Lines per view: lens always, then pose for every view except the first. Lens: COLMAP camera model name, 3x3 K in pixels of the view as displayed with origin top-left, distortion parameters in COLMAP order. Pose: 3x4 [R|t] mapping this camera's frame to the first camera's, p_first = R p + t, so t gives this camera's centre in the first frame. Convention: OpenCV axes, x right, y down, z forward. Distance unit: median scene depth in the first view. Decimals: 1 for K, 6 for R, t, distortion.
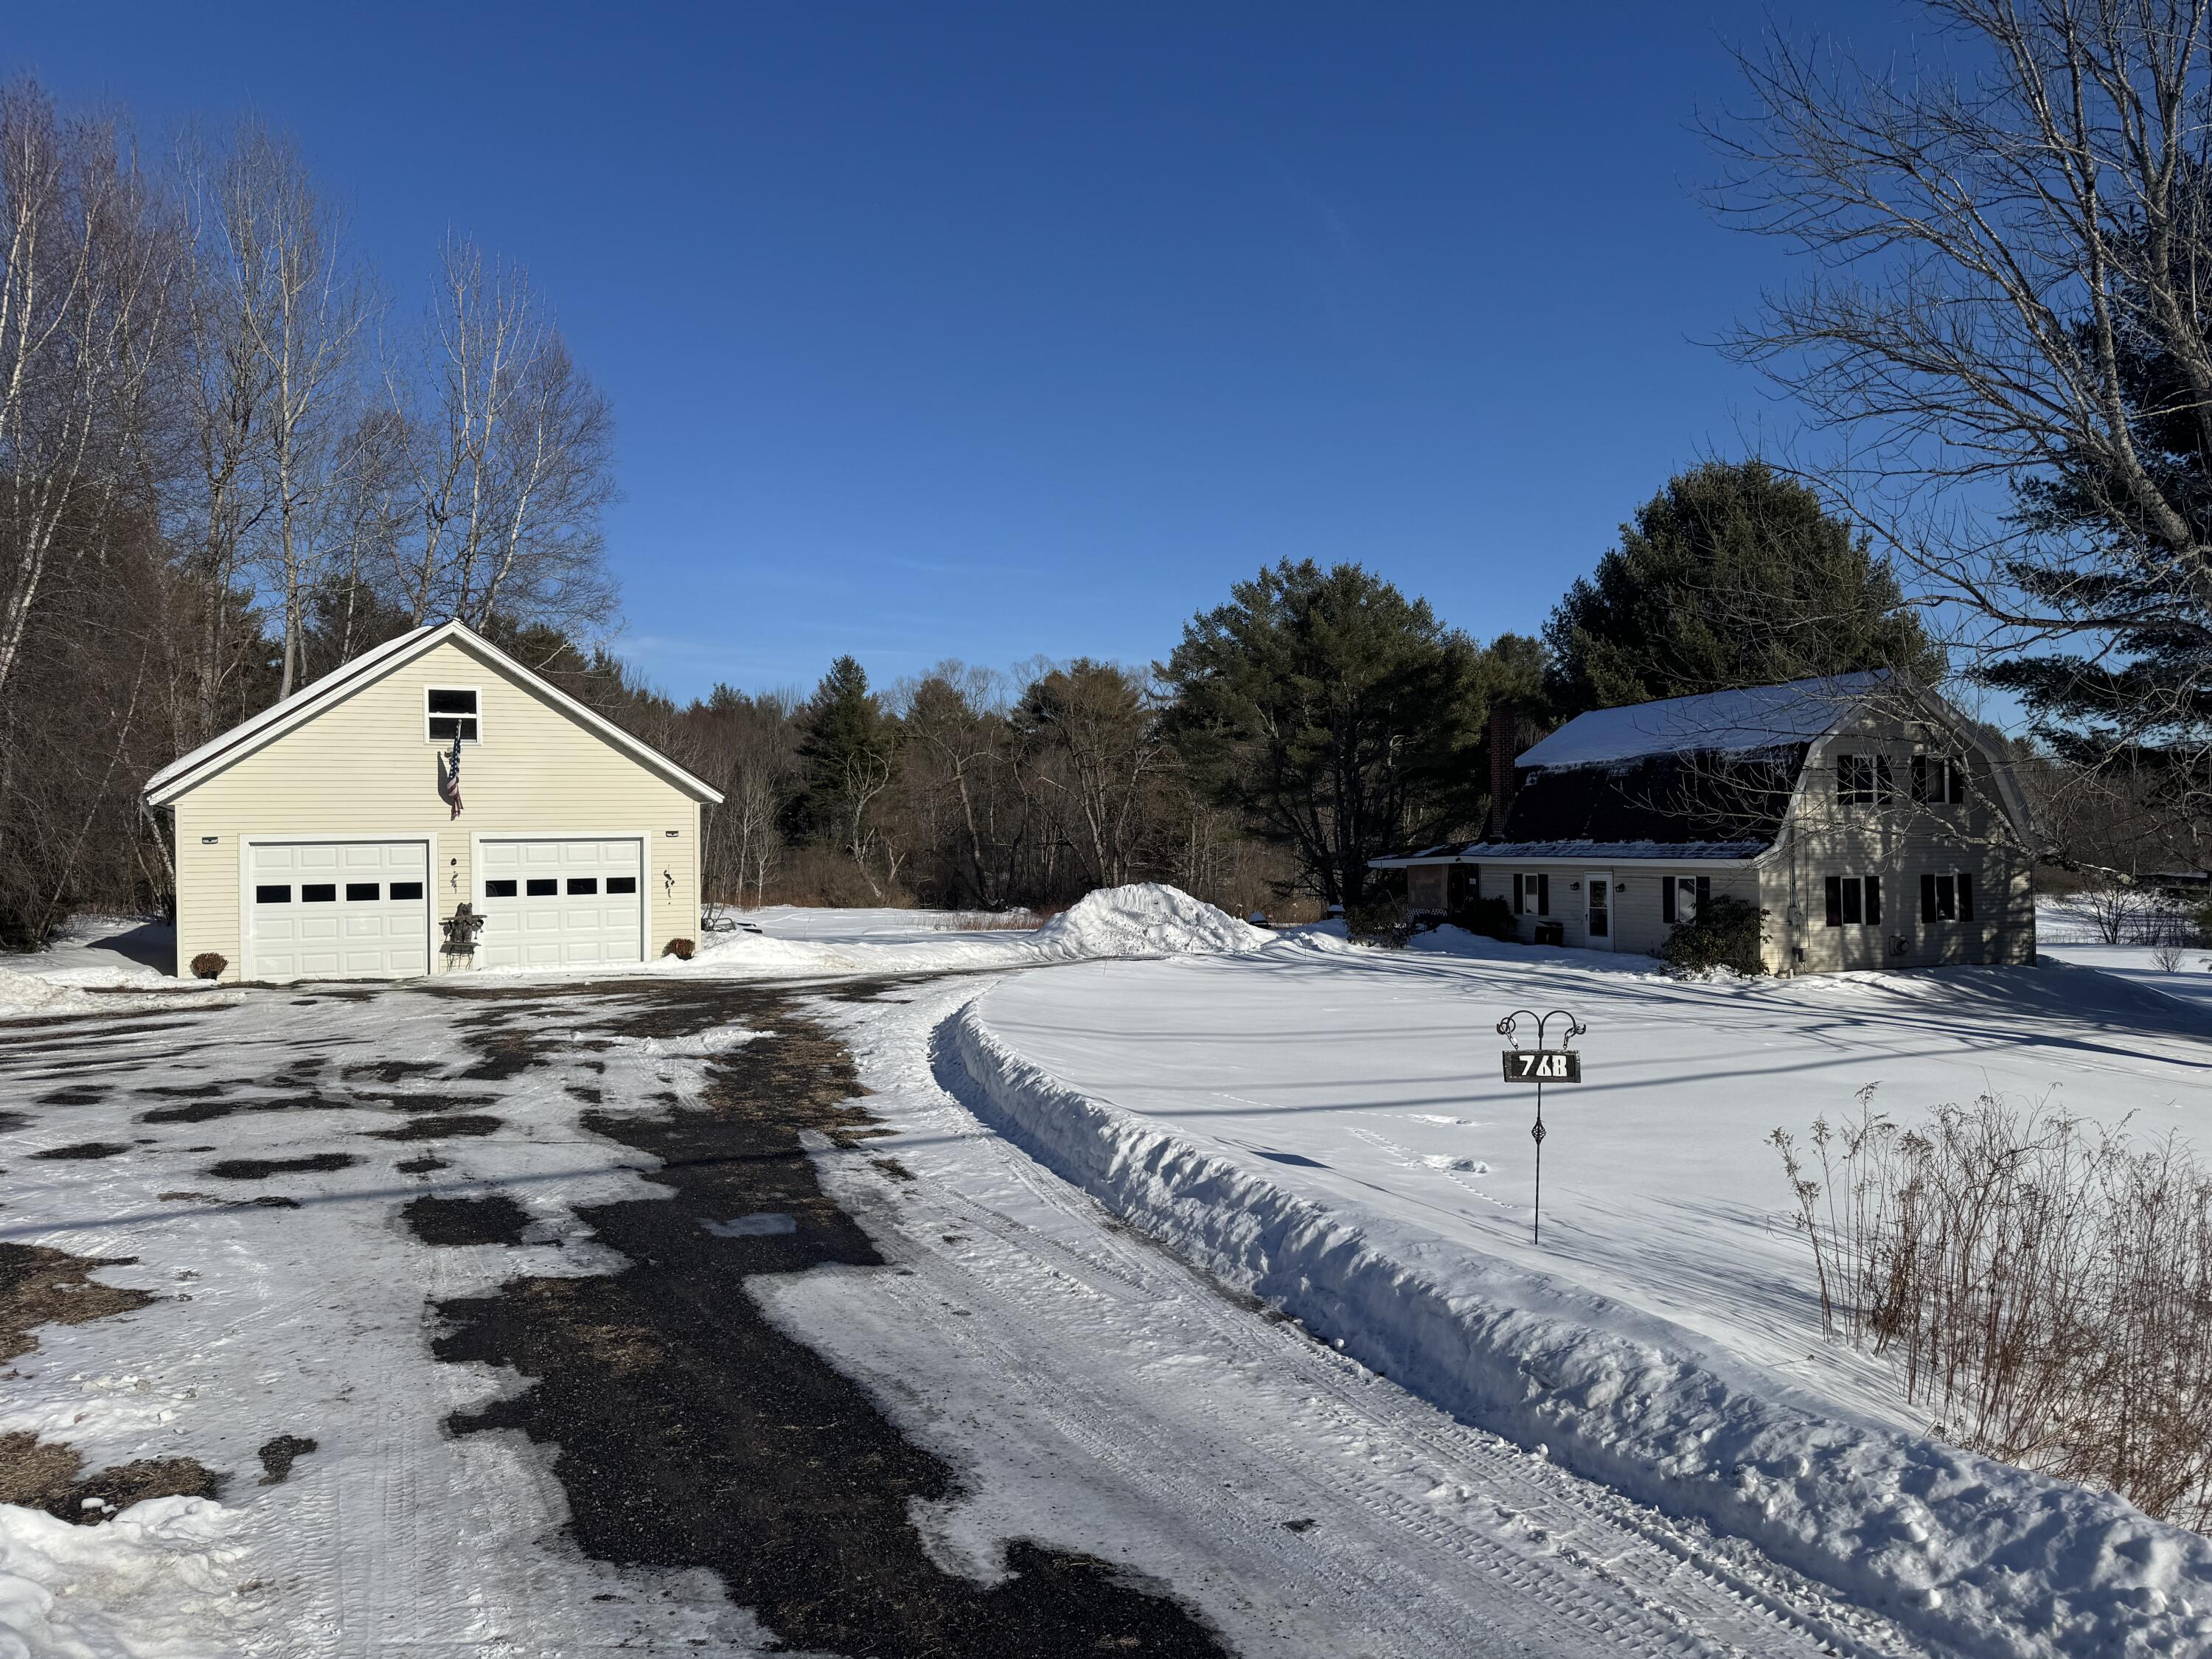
lens RADIAL K [[1420.7, 0, 1119.6], [0, 1420.7, 855.0], [0, 0, 1]] dist [0.005510, -0.040541]
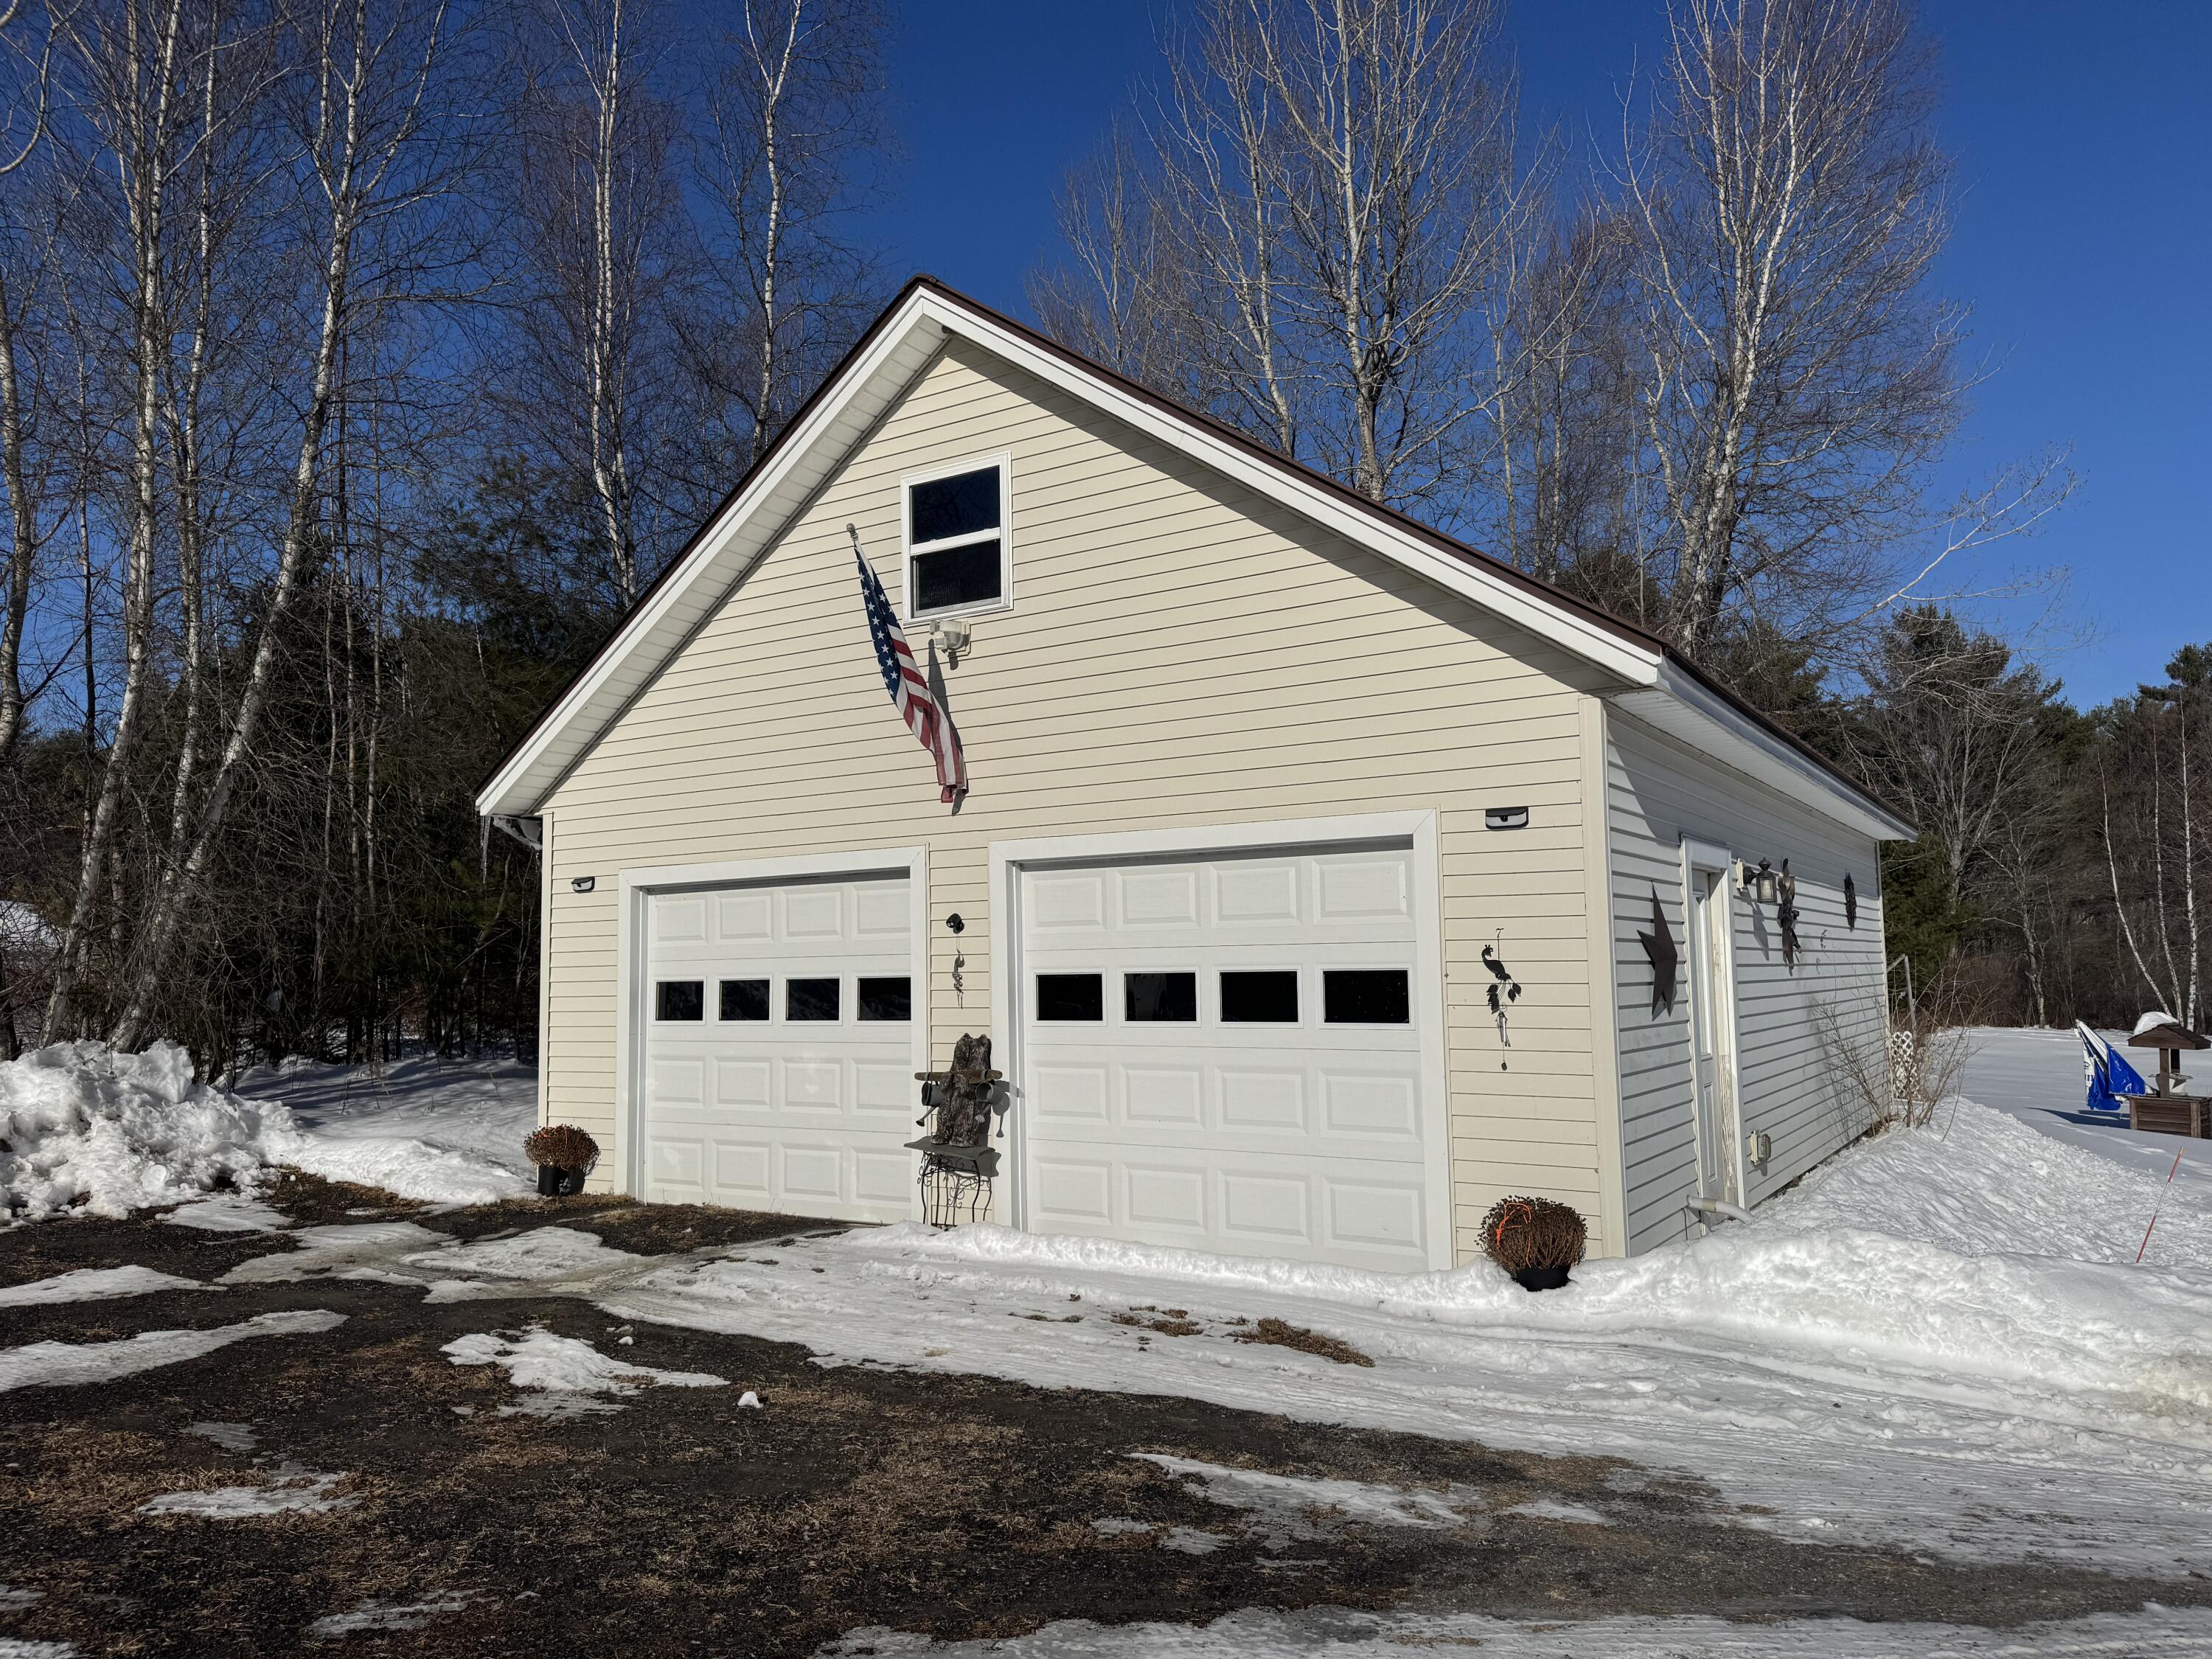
lens RADIAL K [[1466.9, 0, 1166.3], [0, 1466.9, 824.1], [0, 0, 1]] dist [0.127586, -0.118836]
pose [[0.500140, -0.077756, -0.862447, -0.104219], [0.002432, 0.996083, -0.088394, 0.013447], [0.865941, 0.042112, 0.498369, 0.864039]]
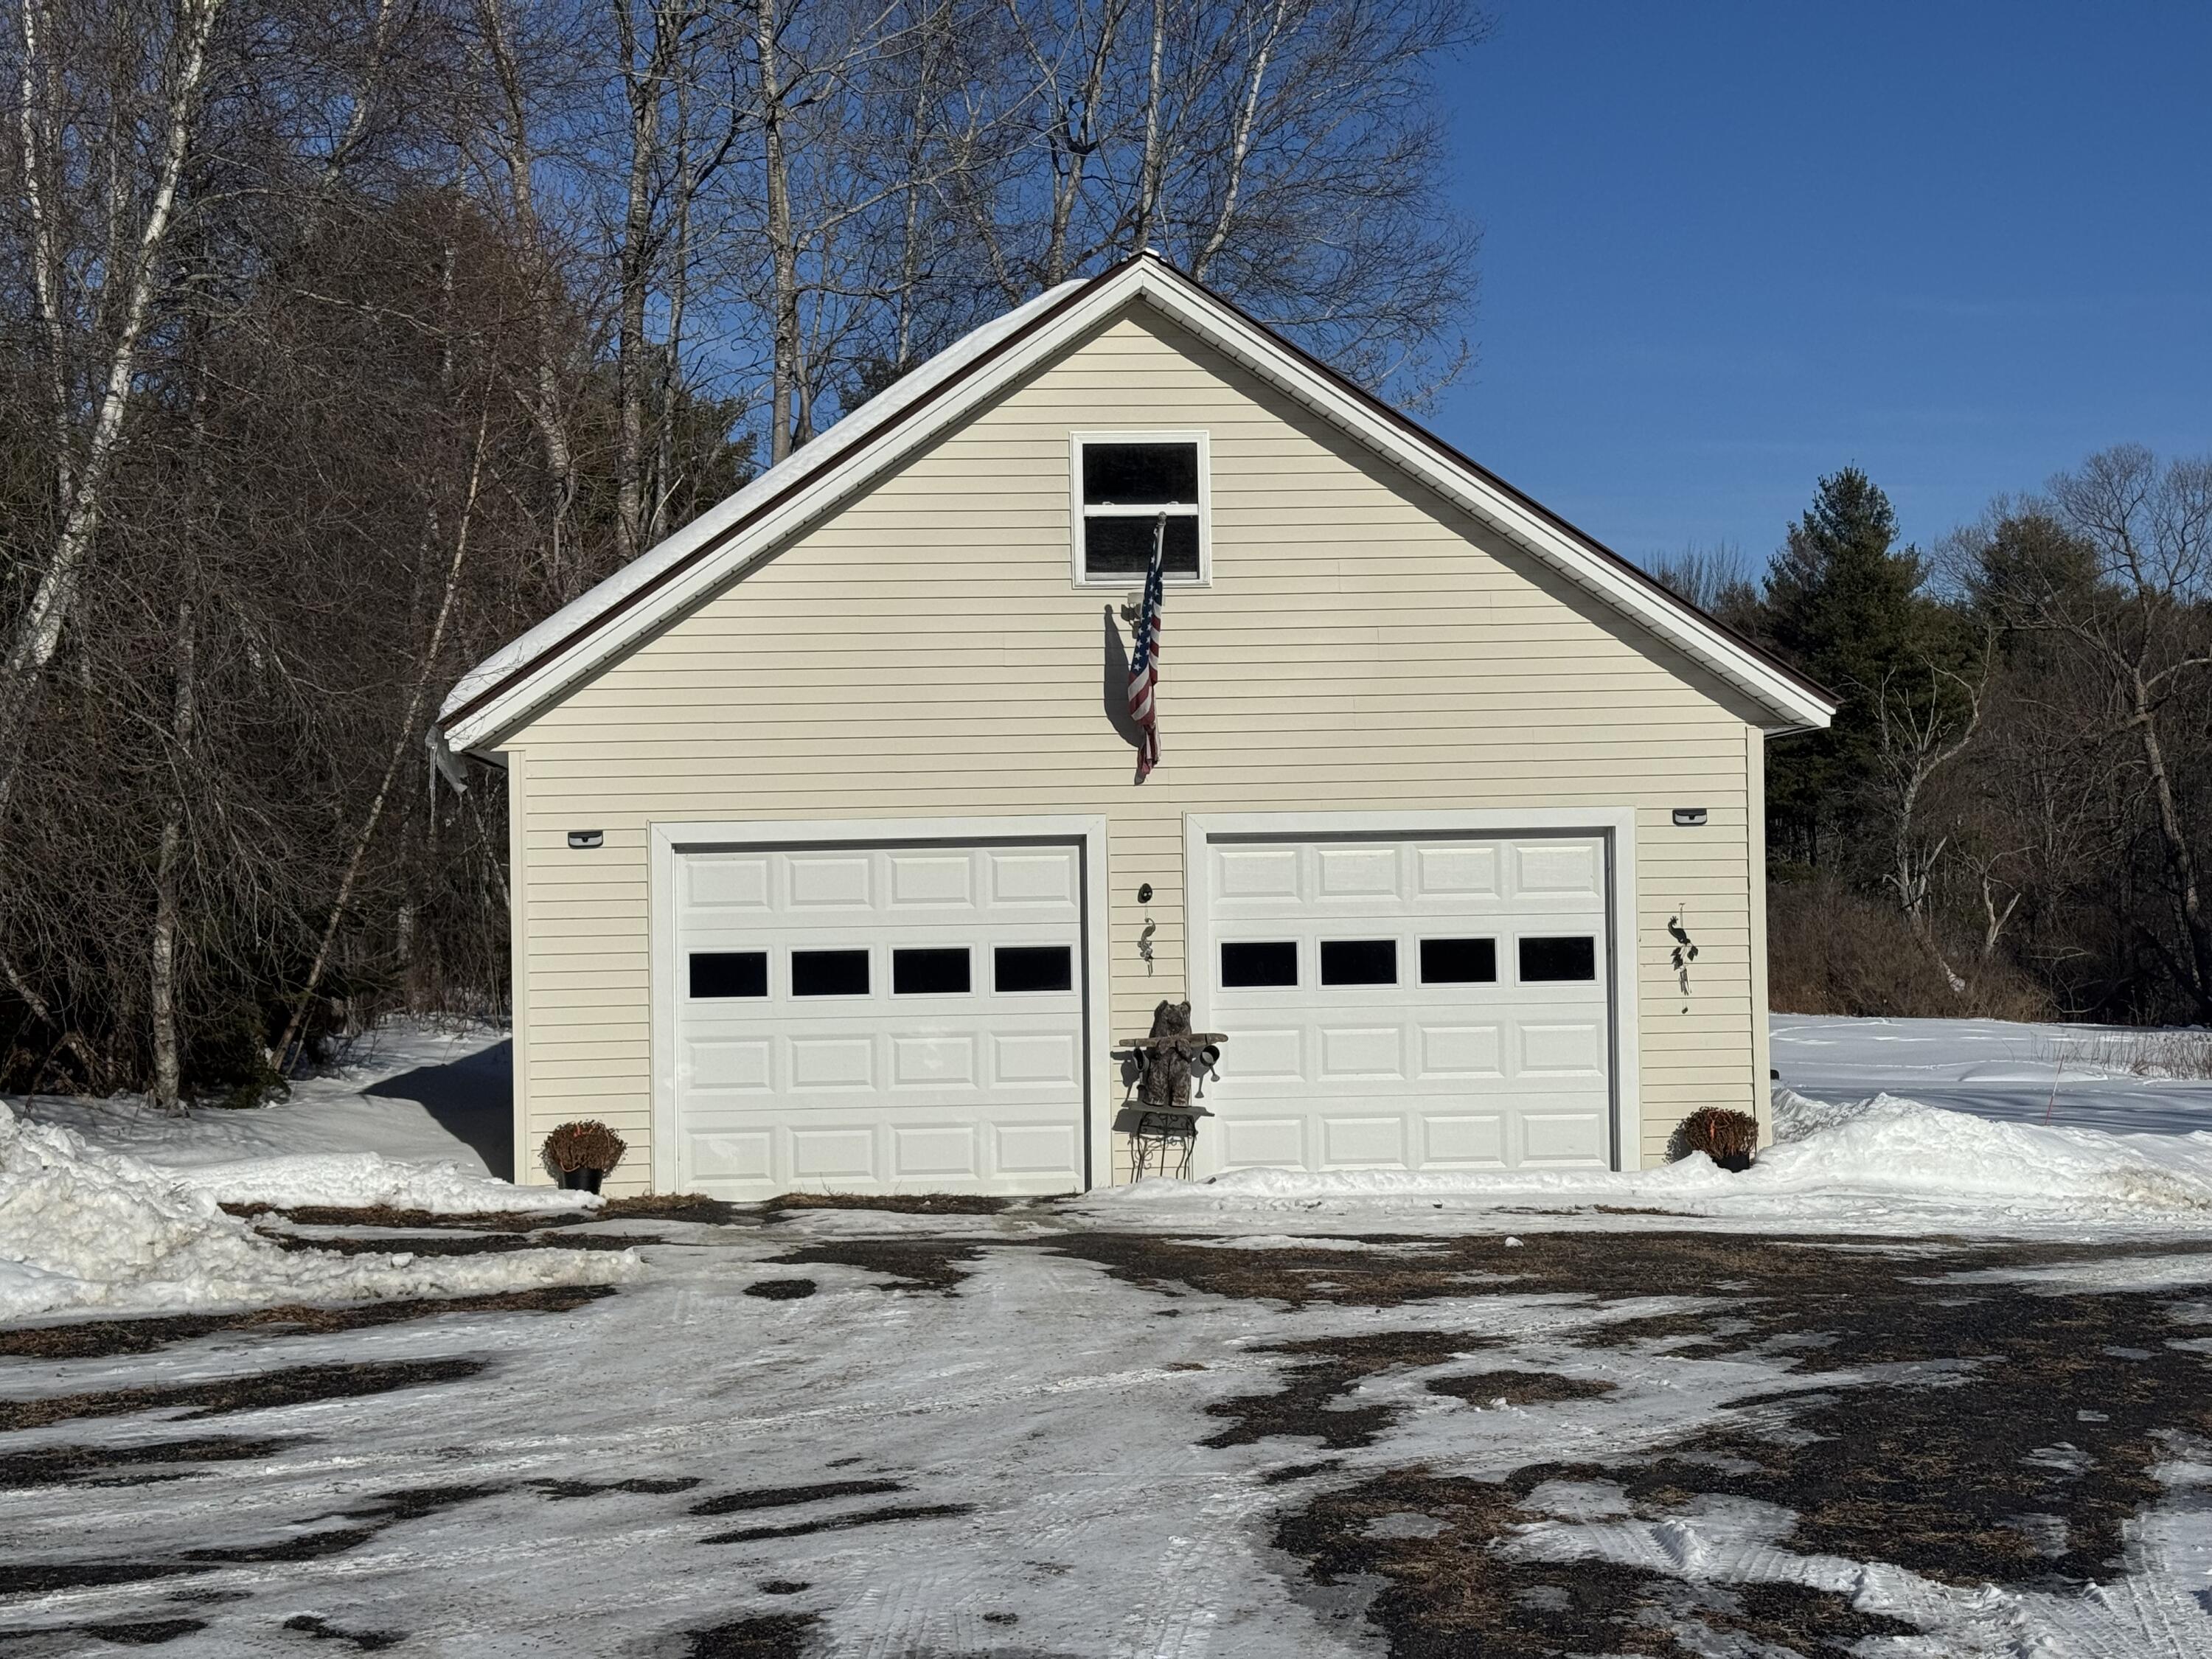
lens RADIAL K [[3006.0, 0, 1106.0], [0, 3006.0, 829.5], [0, 0, 1]] dist [0.251944, 0.056115]
pose [[0.908768, -0.011215, -0.417151, -0.142700], [0.001694, 0.999730, -0.023186, 0.006604], [0.417298, 0.020364, 0.908541, 0.263737]]
